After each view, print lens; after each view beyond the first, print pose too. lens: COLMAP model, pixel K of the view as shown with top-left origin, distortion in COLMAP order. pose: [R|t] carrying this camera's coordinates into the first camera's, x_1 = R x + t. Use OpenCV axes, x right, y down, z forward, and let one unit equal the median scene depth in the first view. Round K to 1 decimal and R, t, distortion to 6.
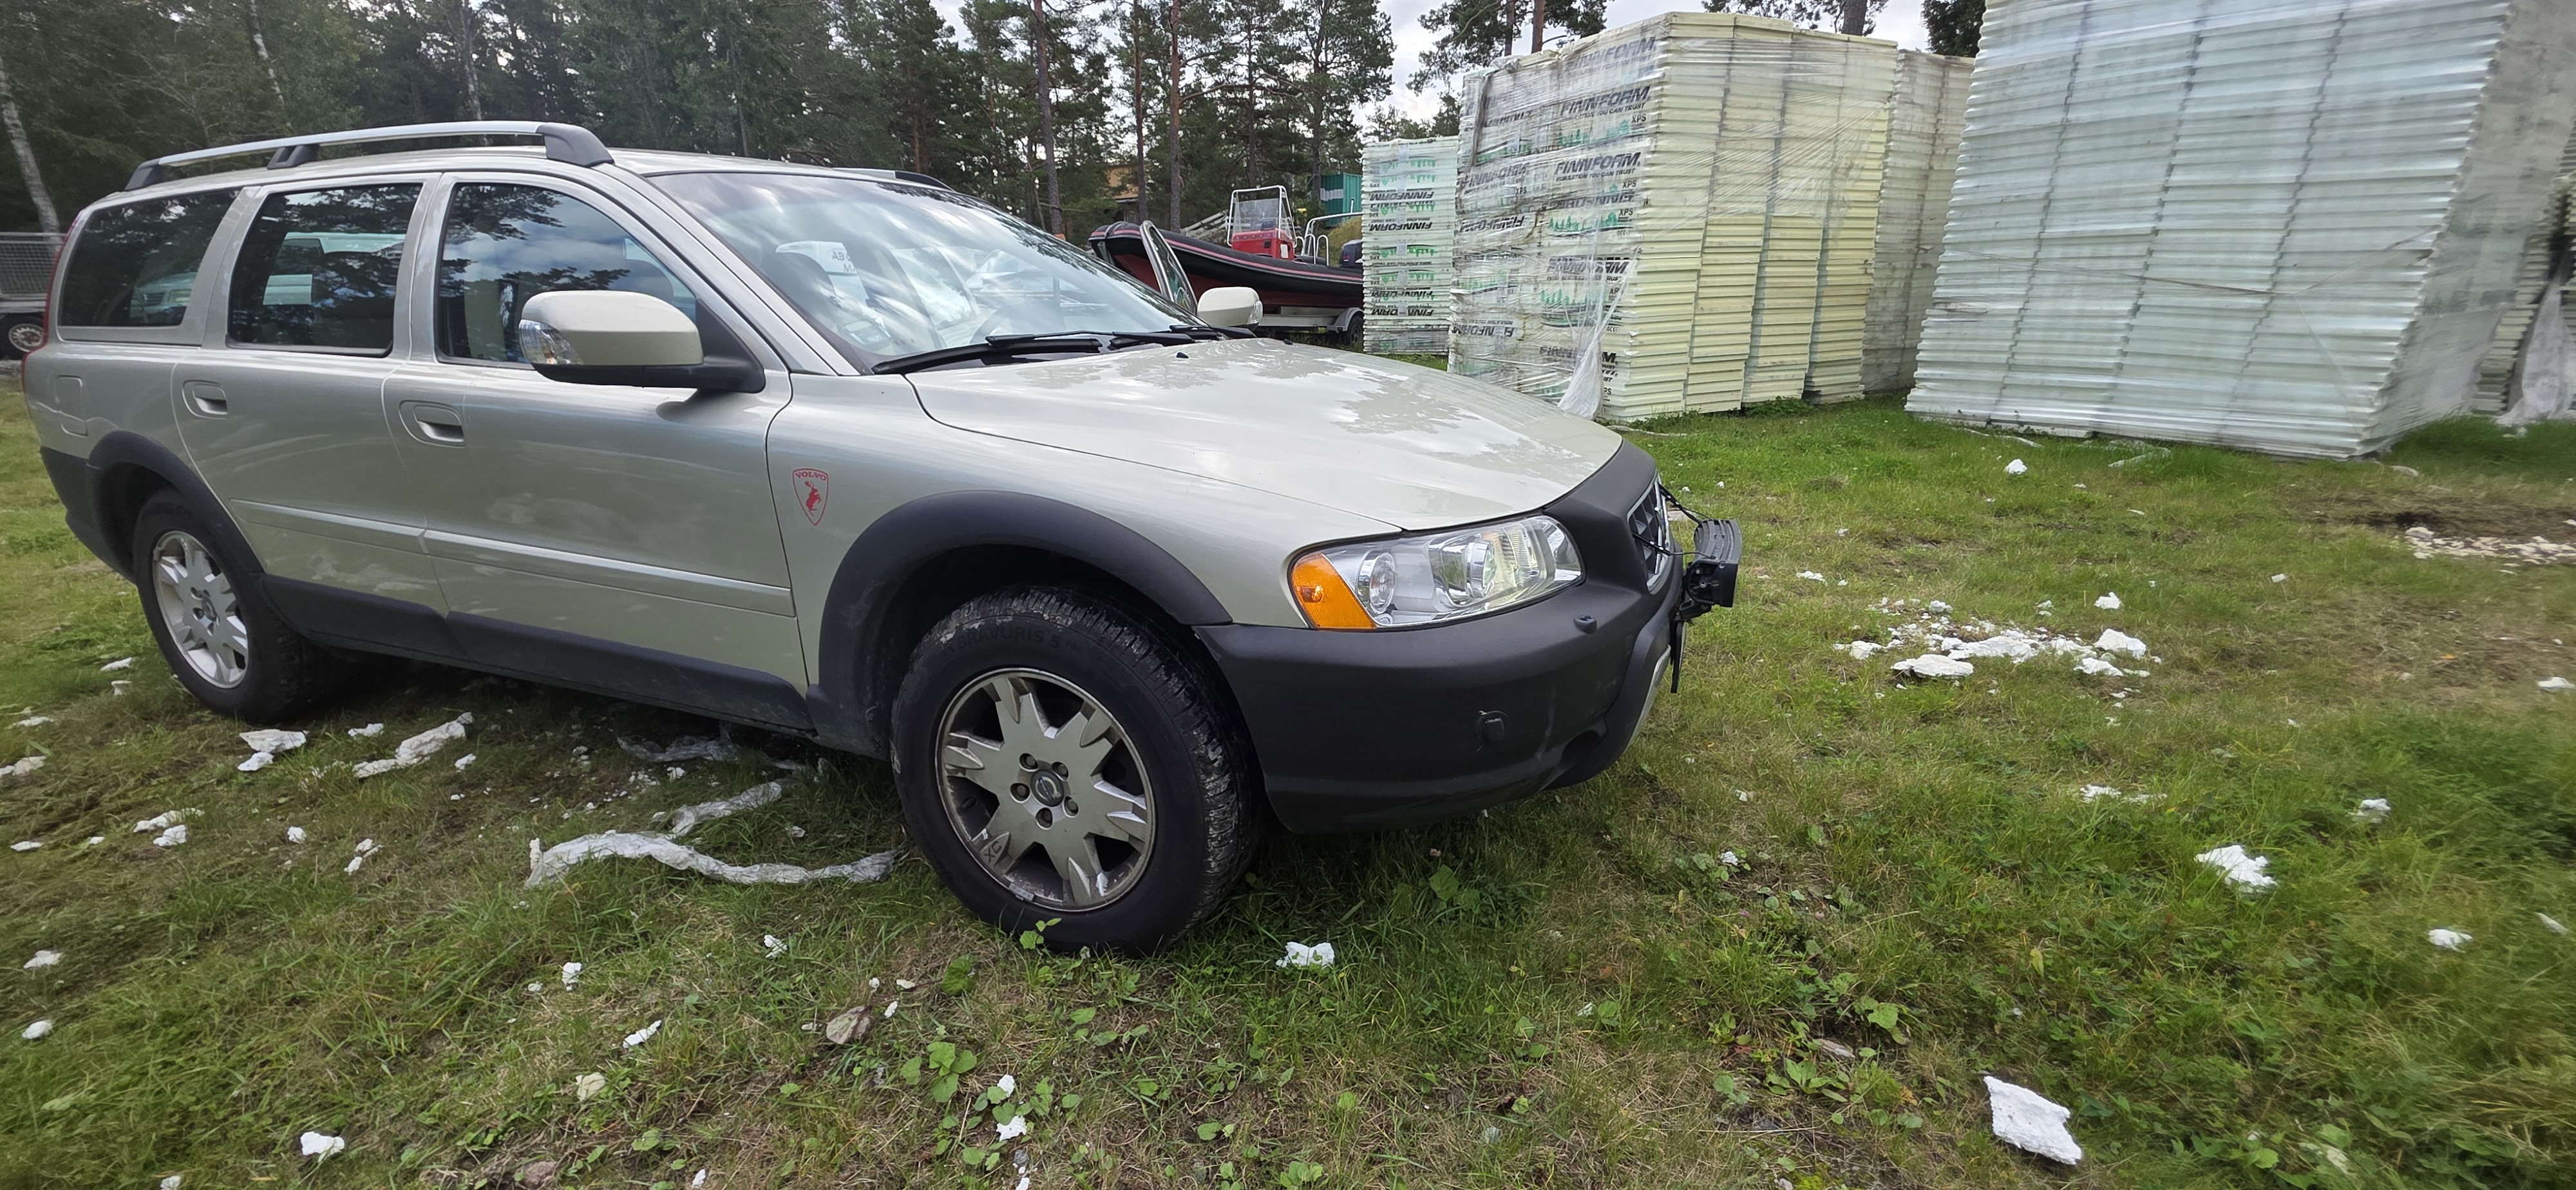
lens RADIAL K [[1033.6, 0, 1288.0], [0, 1033.6, 595.0], [0, 0, 1]] dist [0.004733, -0.001480]
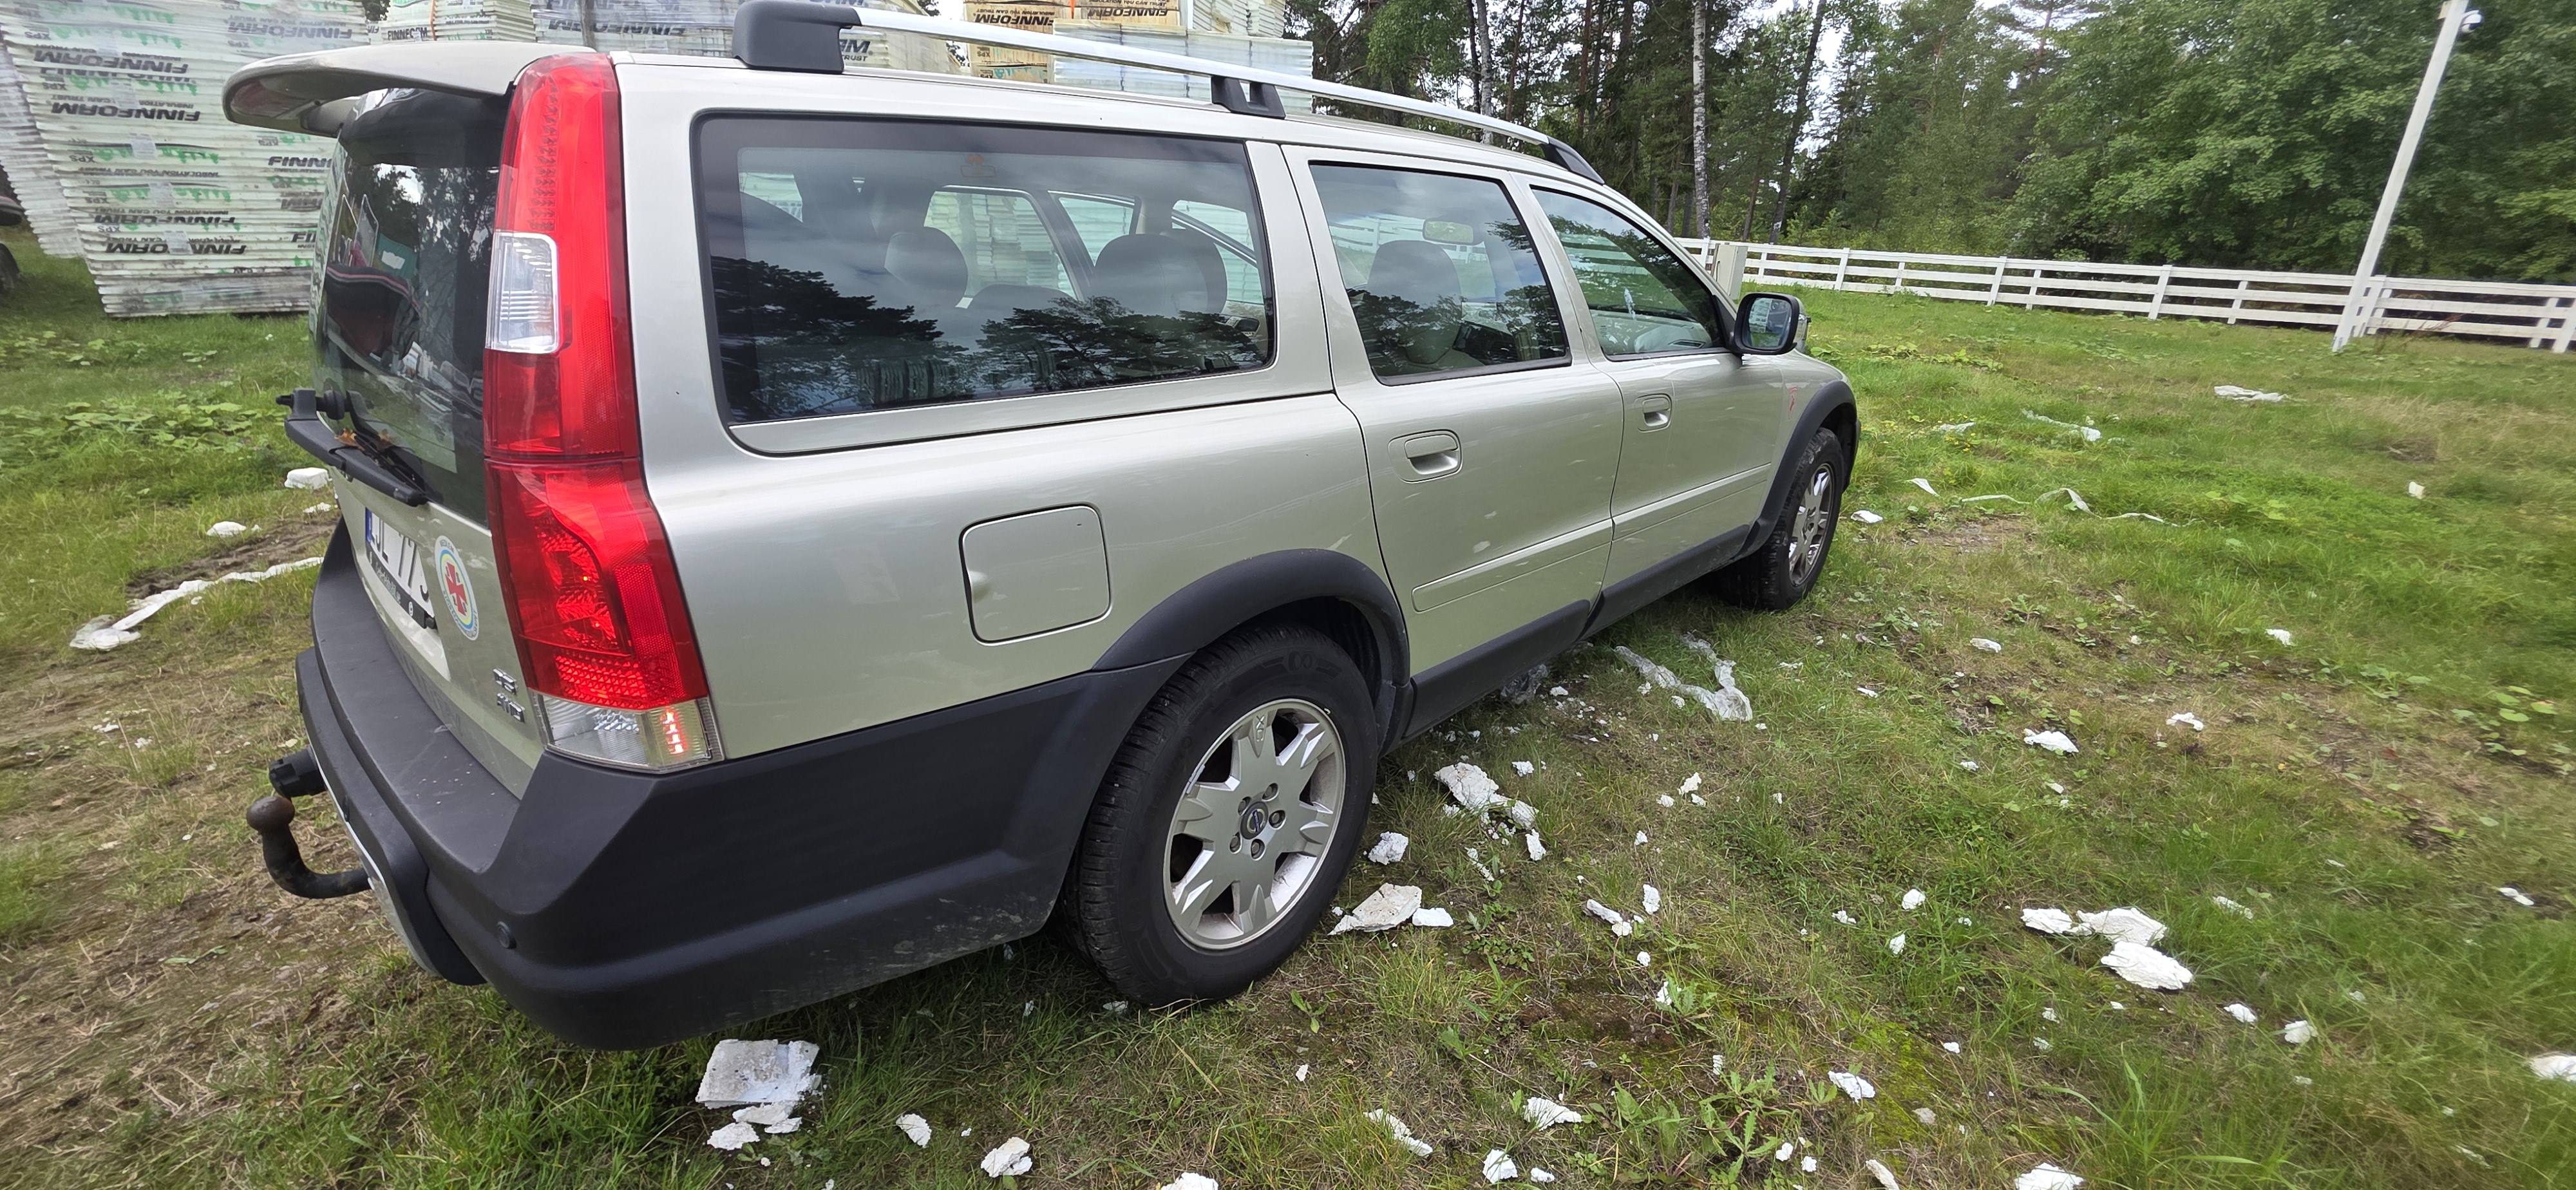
lens RADIAL K [[1023.7, 0, 1289.8], [0, 1023.7, 594.5], [0, 0, 1]] dist [0.003190, -0.000734]
pose [[0.332209, -0.300681, 0.893996, -0.746071], [0.238546, 0.943797, 0.228787, -0.120036], [-0.912542, 0.137254, 0.385264, 0.346892]]
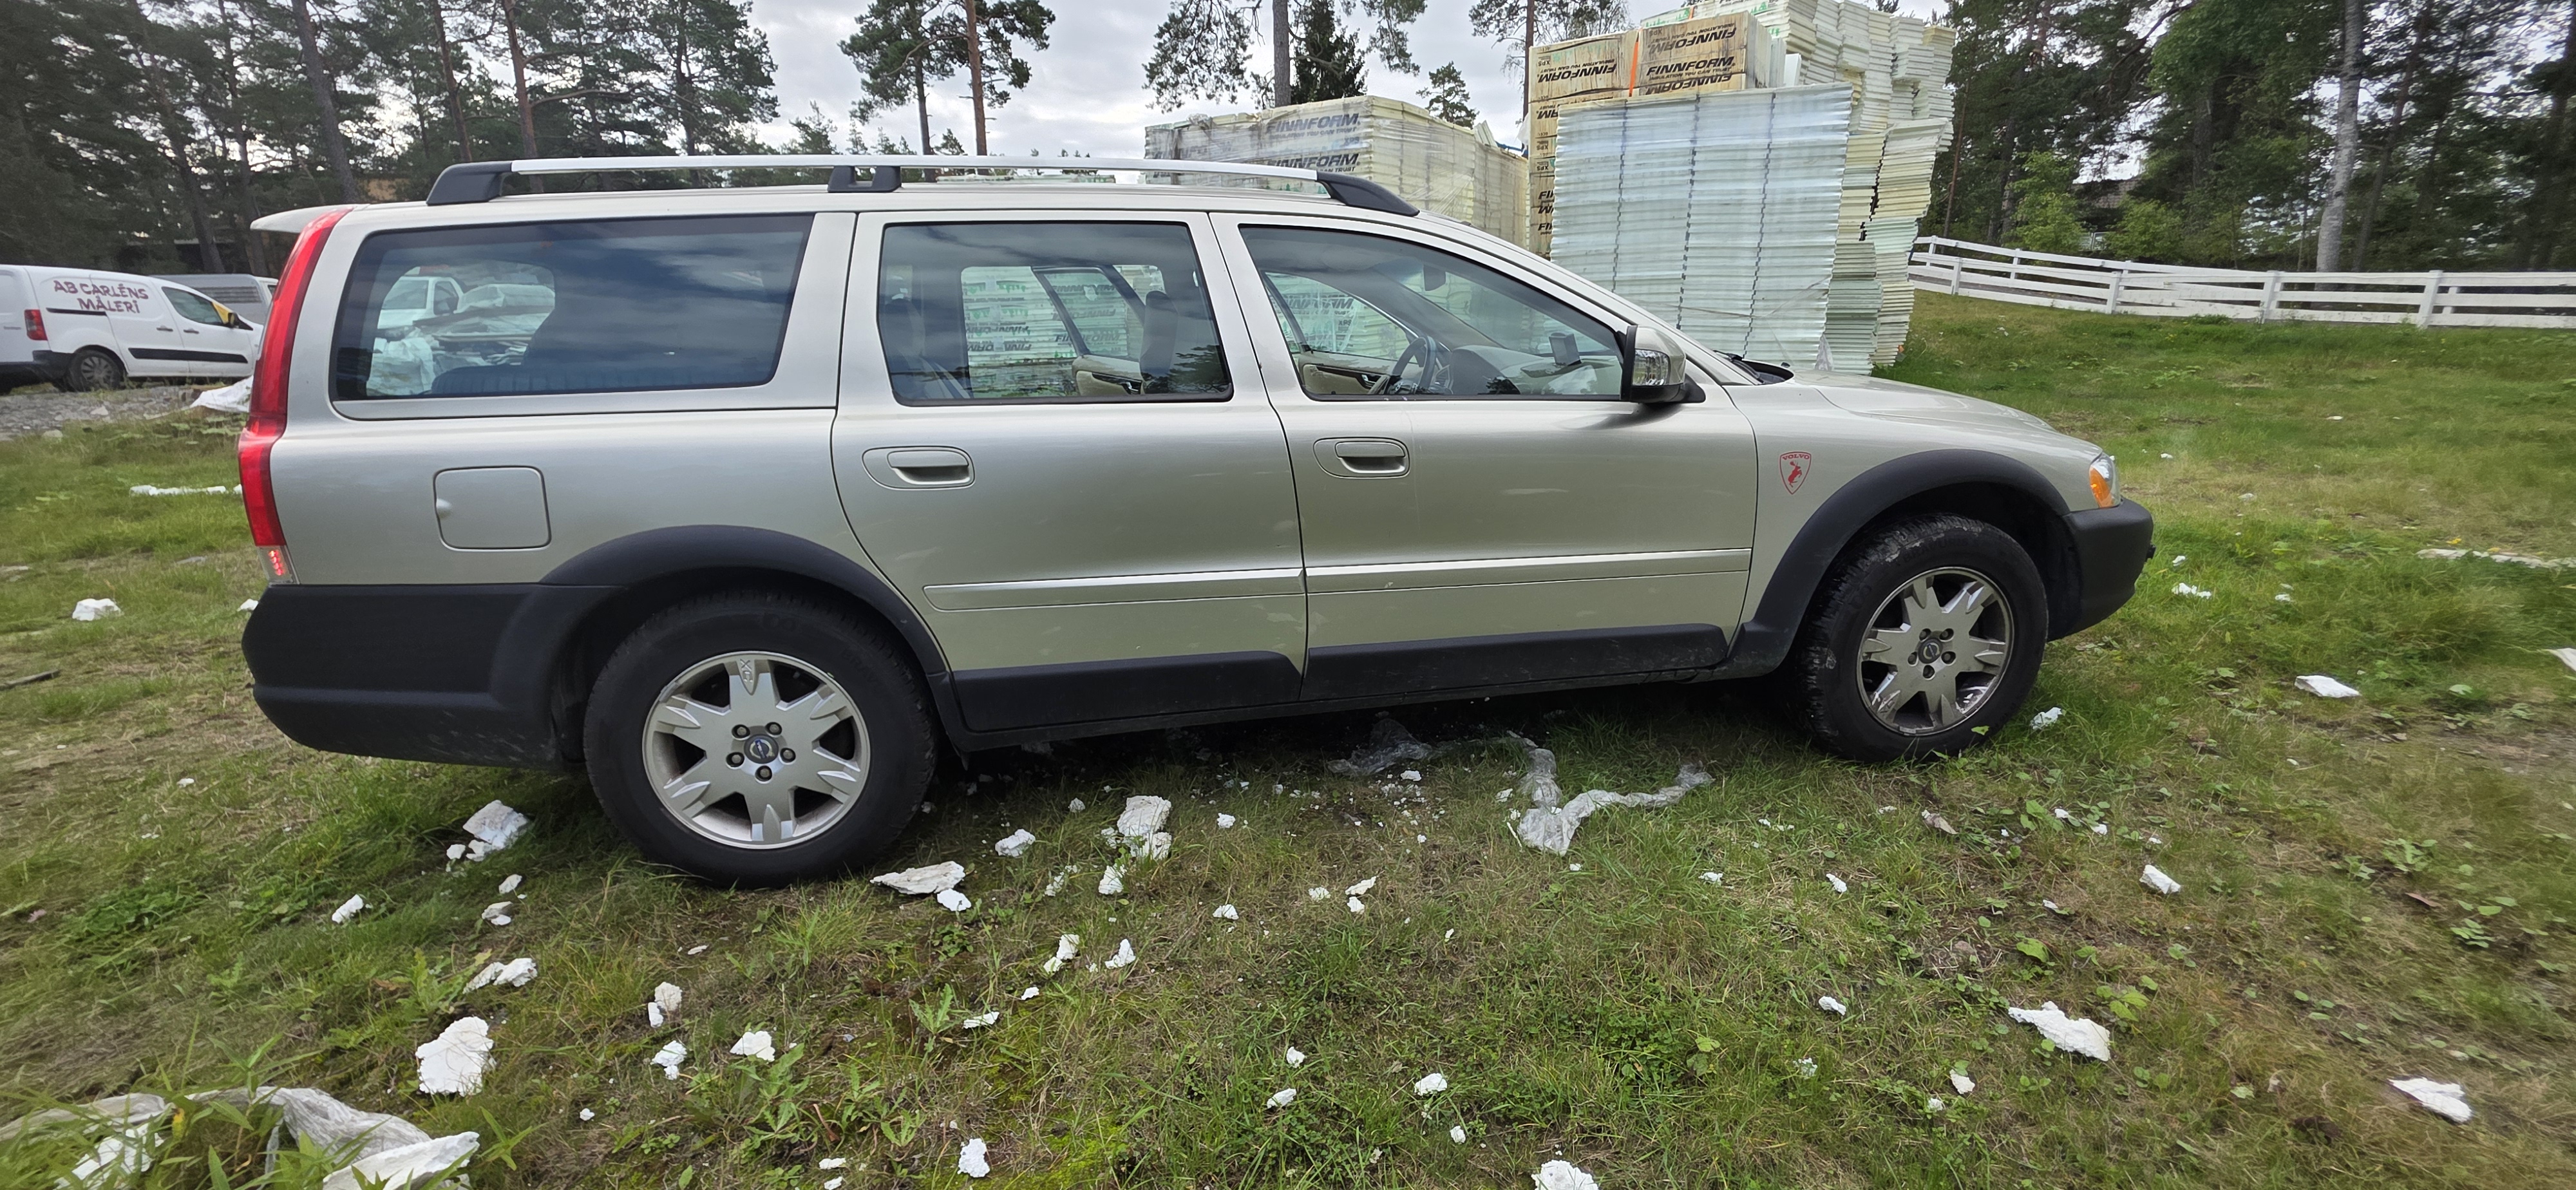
lens RADIAL K [[1033.6, 0, 1288.0], [0, 1033.6, 595.0], [0, 0, 1]] dist [0.004733, -0.001480]
pose [[0.836753, -0.154097, 0.525450, -0.534855], [0.170105, 0.985260, 0.018060, -0.022918], [-0.520488, 0.074270, 0.850633, 0.064099]]
